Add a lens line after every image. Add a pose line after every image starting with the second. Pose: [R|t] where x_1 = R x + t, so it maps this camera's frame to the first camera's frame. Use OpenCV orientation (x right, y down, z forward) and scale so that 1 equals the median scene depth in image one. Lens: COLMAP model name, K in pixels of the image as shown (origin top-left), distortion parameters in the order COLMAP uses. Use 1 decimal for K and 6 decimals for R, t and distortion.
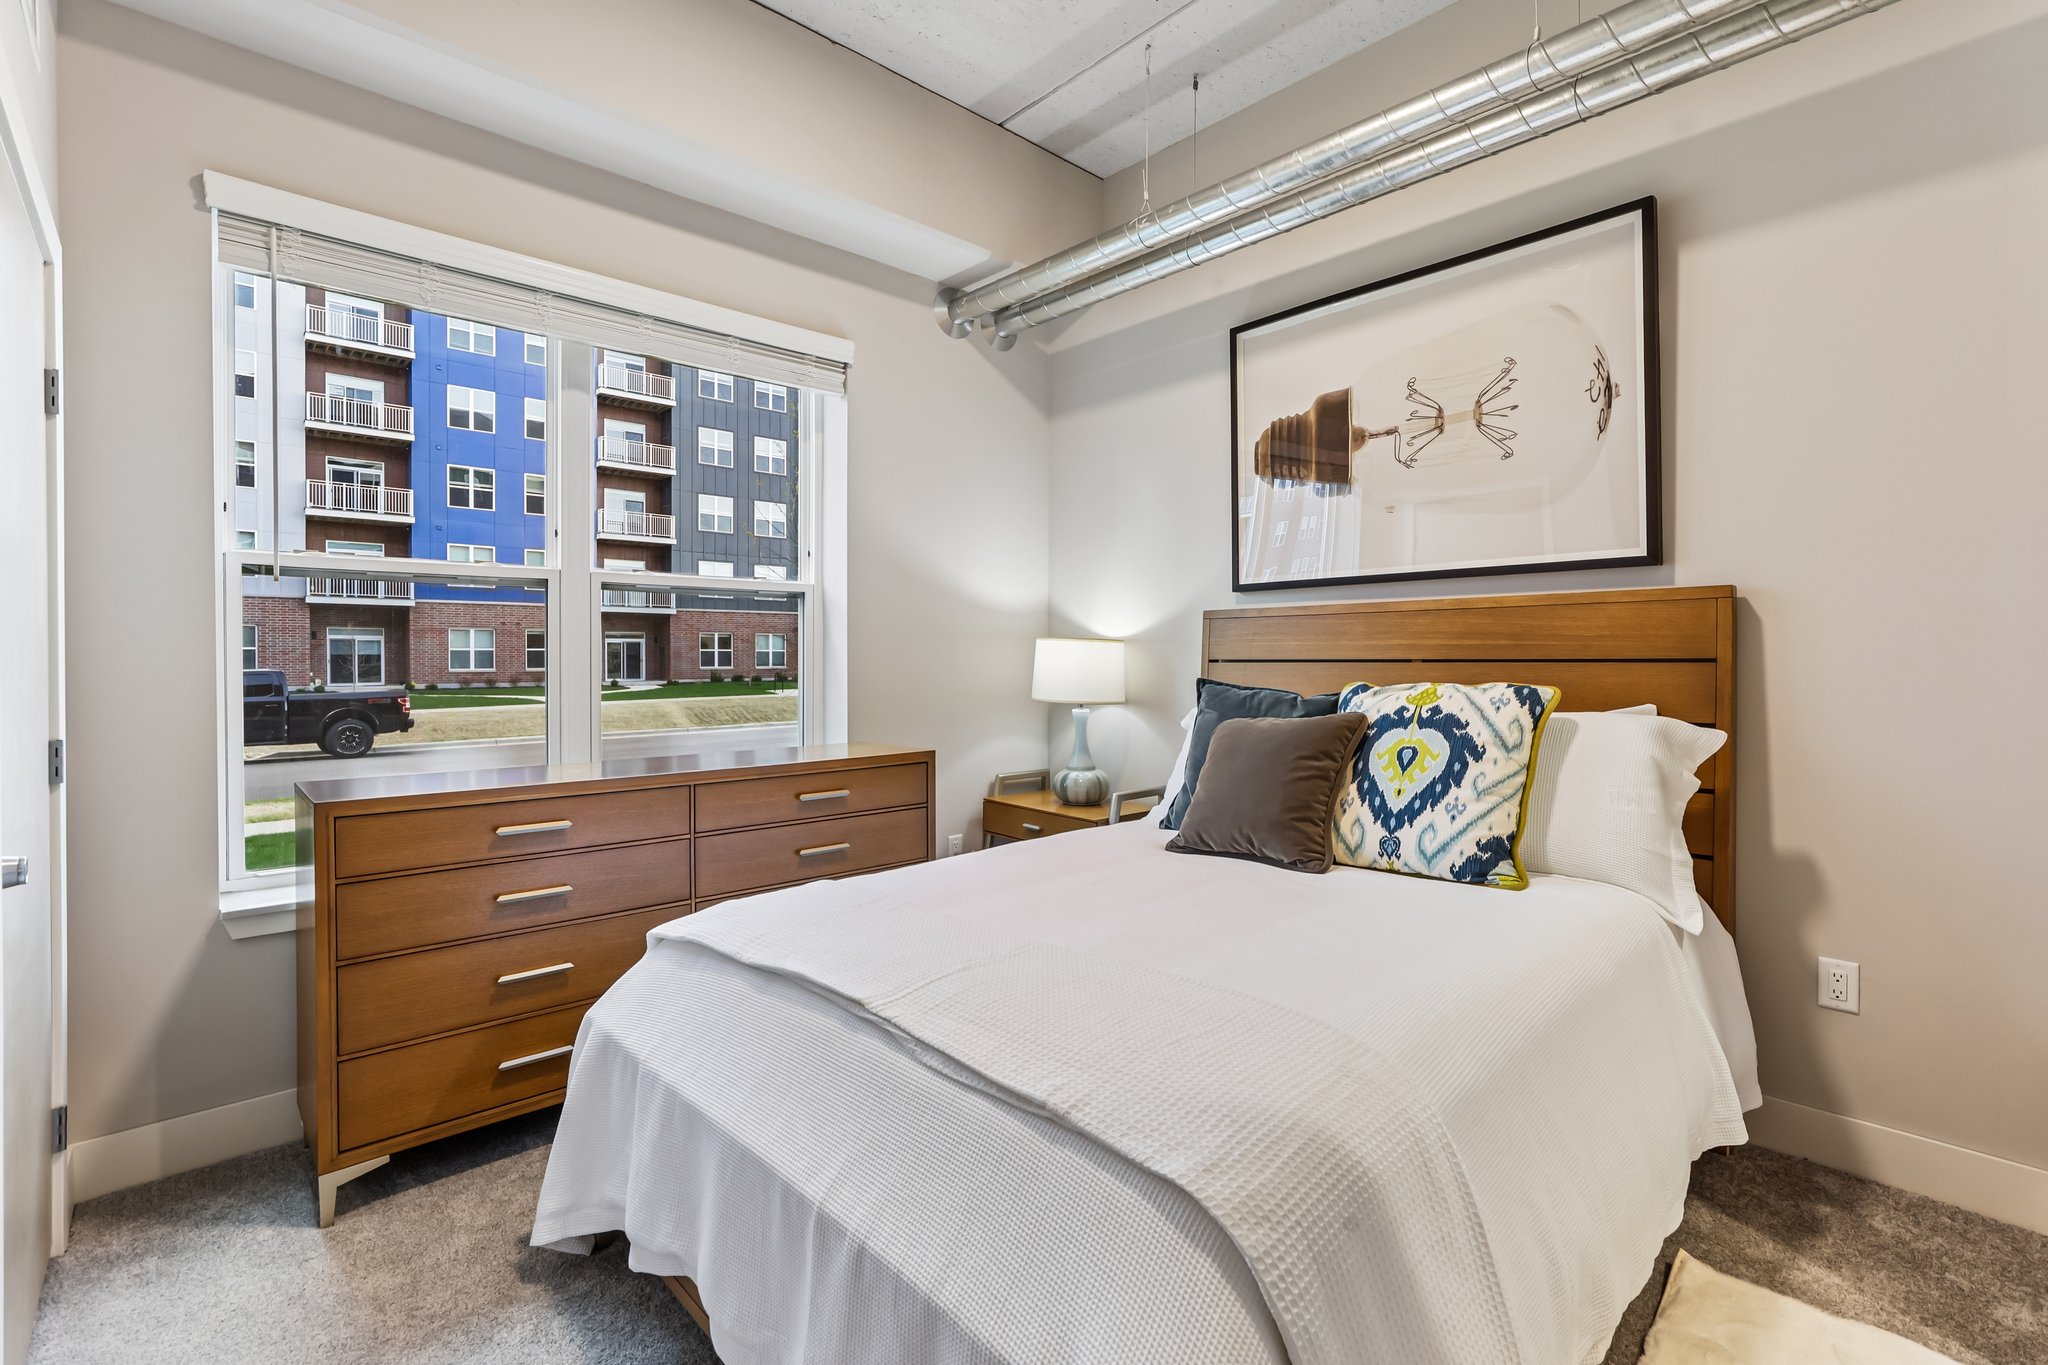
lens RADIAL K [[926.4, 0, 1032.6], [0, 926.4, 668.1], [0, 0, 1]] dist [-0.036315, 0.018265]
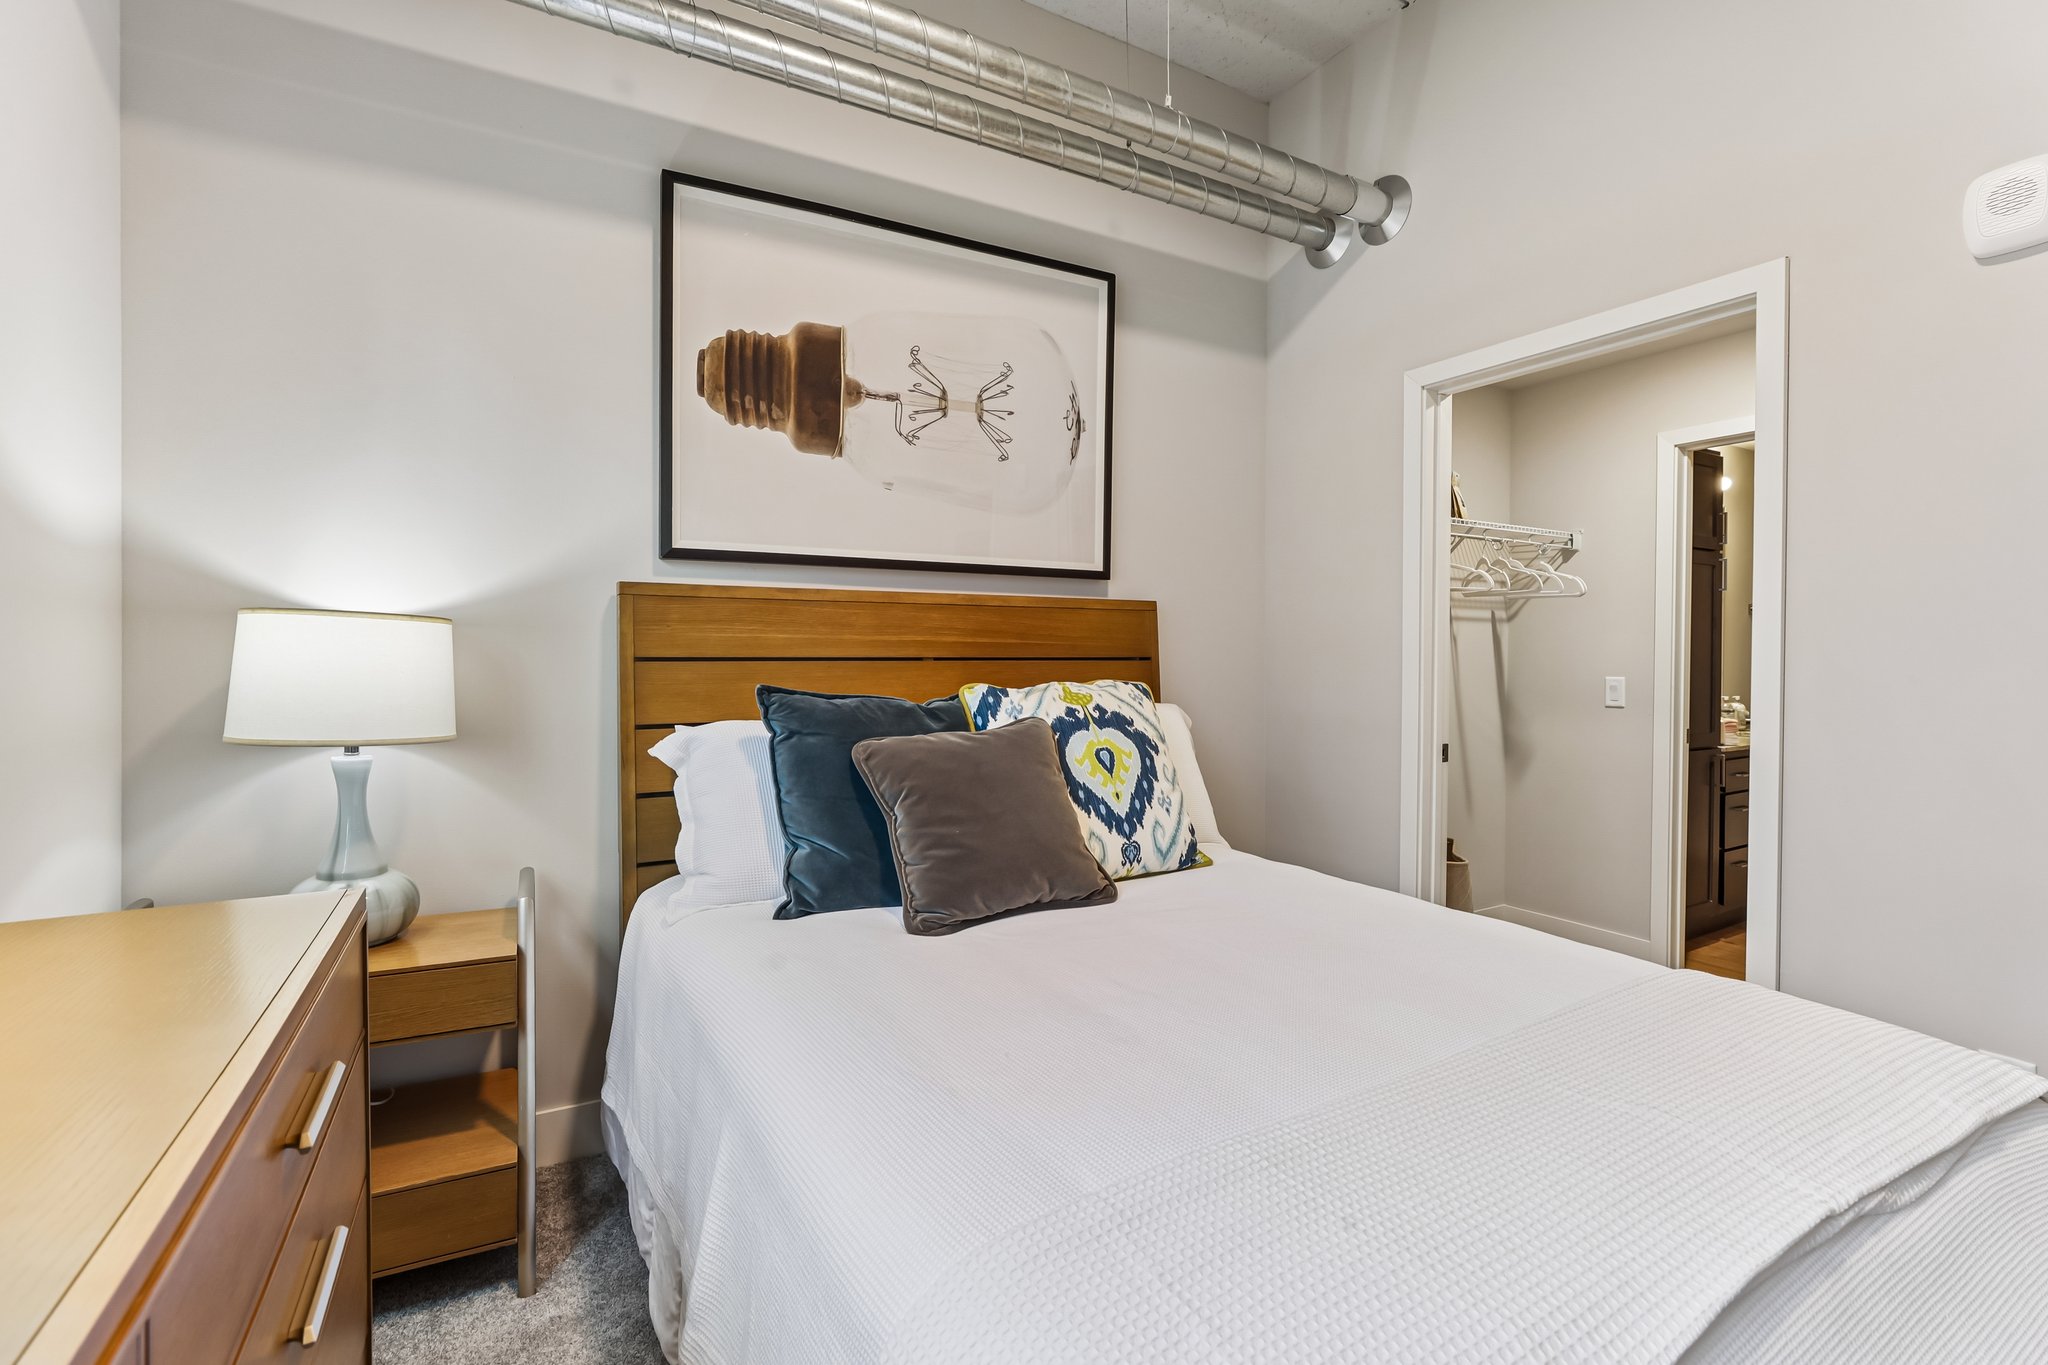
lens RADIAL K [[926.4, 0, 1032.6], [0, 926.4, 668.1], [0, 0, 1]] dist [-0.036315, 0.018265]
pose [[0.234217, -0.010169, 0.972131, -0.461460], [0.005728, 0.999942, 0.009080, -0.006759], [-0.972168, 0.003442, 0.234261, 0.702278]]
